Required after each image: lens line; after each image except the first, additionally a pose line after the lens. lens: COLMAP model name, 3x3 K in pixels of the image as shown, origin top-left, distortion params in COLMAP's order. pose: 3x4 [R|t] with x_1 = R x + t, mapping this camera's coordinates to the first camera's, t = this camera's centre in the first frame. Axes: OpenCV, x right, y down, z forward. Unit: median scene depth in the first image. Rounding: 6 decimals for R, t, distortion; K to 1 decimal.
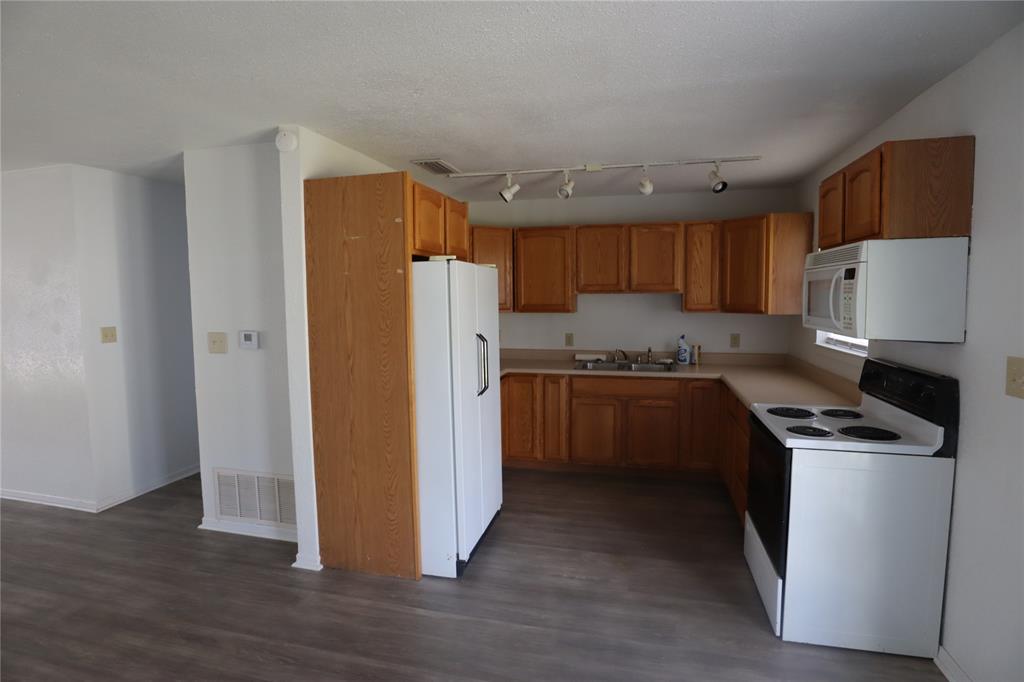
lens RADIAL K [[518.6, 0, 512.1], [0, 518.6, 341.0], [0, 0, 1]] dist [-0.030041, 0.001342]
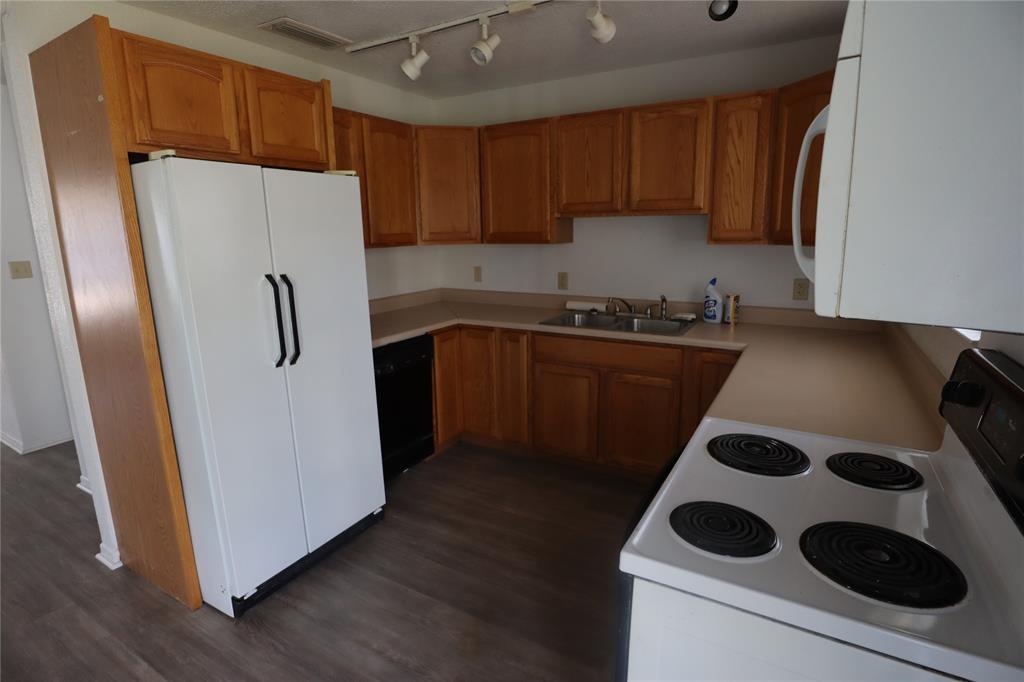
lens RADIAL K [[518.6, 0, 506.7], [0, 518.6, 341.2], [0, 0, 1]] dist [-0.030041, 0.001342]
pose [[0.960589, 0.051437, -0.273171, 0.270135], [-0.016764, 0.991661, 0.127778, -0.012399], [0.277466, -0.118162, 0.953441, 0.296881]]
